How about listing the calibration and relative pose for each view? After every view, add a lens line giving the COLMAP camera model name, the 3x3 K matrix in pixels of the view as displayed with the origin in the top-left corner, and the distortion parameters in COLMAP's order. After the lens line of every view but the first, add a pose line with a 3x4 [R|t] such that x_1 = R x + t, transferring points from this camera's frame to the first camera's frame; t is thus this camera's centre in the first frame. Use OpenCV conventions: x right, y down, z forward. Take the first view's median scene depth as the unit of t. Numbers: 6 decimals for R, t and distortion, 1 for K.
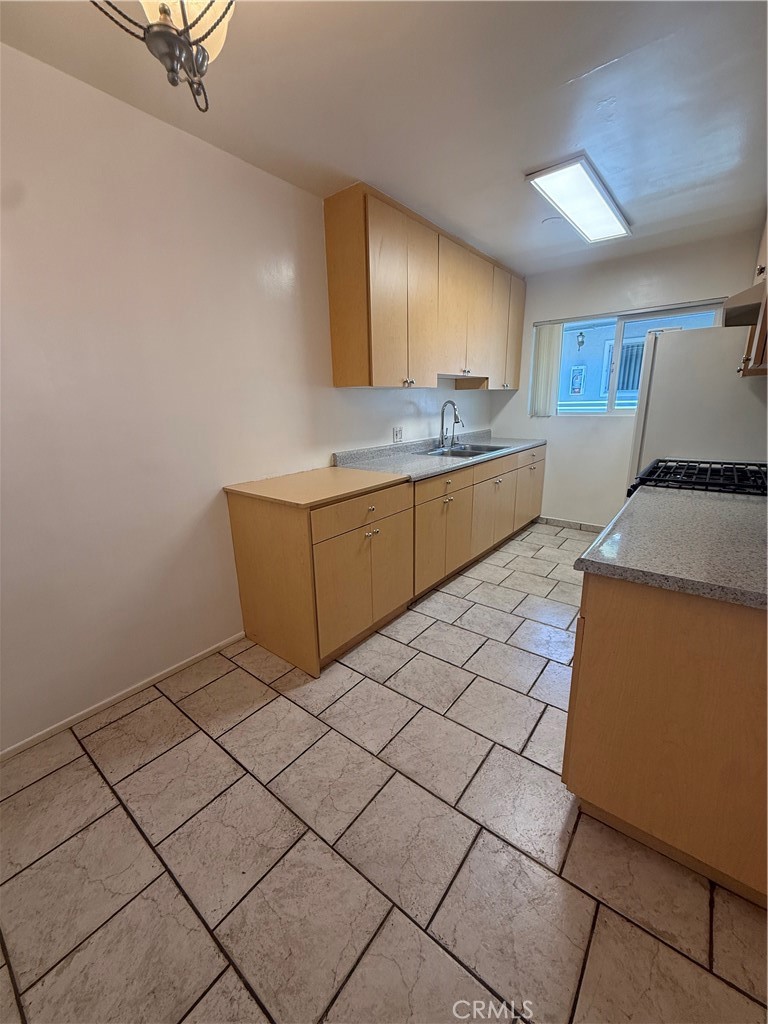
lens RADIAL K [[408.3, 0, 384.4], [0, 408.3, 509.2], [0, 0, 1]] dist [0.000084, -0.000236]
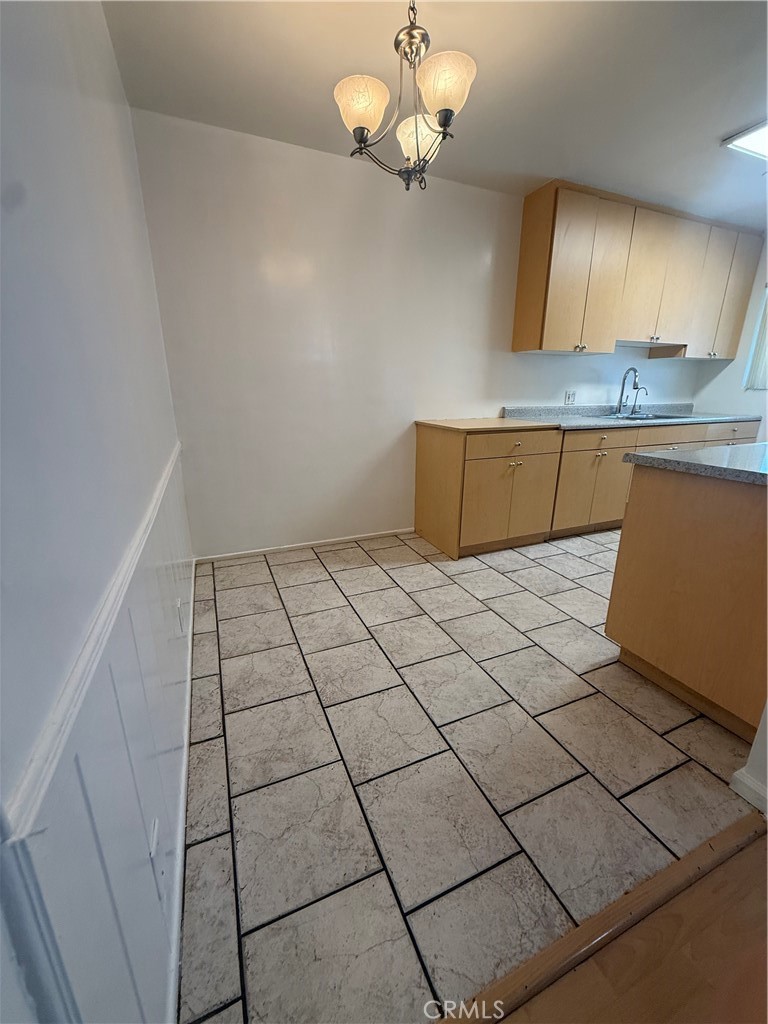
lens RADIAL K [[408.3, 0, 384.4], [0, 408.3, 509.2], [0, 0, 1]] dist [0.000084, -0.000236]
pose [[0.879346, 0.158424, -0.449057, 0.184462], [-0.142581, 0.987366, 0.069133, 0.152208], [0.454336, 0.003235, 0.890824, -0.294229]]
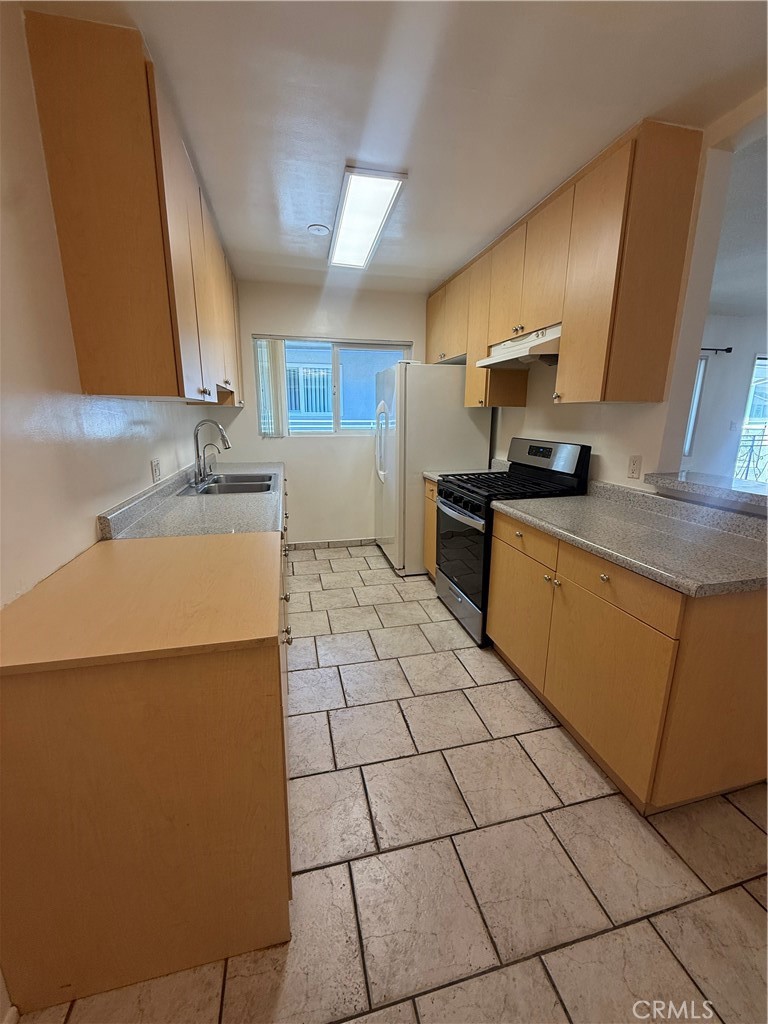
lens RADIAL K [[408.3, 0, 384.4], [0, 408.3, 509.2], [0, 0, 1]] dist [0.000084, -0.000236]
pose [[0.616087, -0.152918, 0.772692, -0.349230], [0.182072, 0.982055, 0.049181, -0.118595], [-0.766346, 0.110385, 0.632873, 0.427470]]
